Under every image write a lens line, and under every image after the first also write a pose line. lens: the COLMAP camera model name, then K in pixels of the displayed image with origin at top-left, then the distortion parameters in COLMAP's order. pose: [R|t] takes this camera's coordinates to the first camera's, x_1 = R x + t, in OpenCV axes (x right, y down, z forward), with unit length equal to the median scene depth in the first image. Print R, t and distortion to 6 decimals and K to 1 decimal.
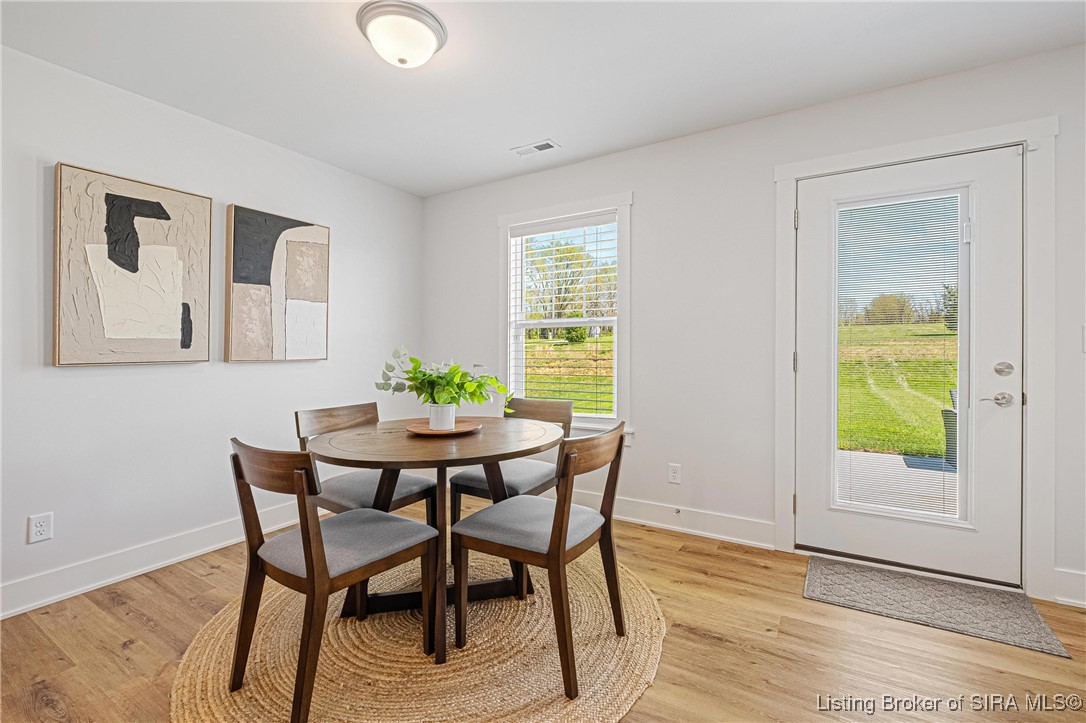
lens RADIAL K [[473.1, 0, 539.8], [0, 473.1, 348.1], [0, 0, 1]] dist [-0.002065, -0.000774]
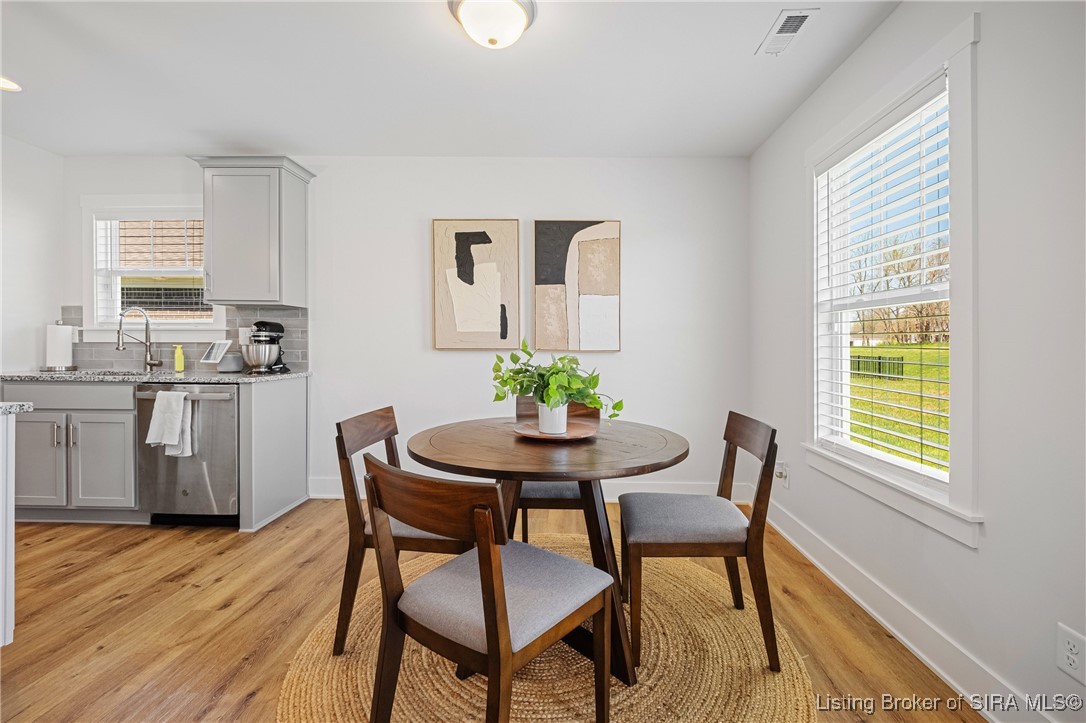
lens RADIAL K [[473.1, 0, 566.9], [0, 473.1, 351.9], [0, 0, 1]] dist [-0.002065, -0.000774]
pose [[0.520889, 0.026446, -0.853214, 0.458592], [-0.007844, 0.999626, 0.026195, 0.000645], [0.853588, -0.006952, 0.520902, 0.462666]]
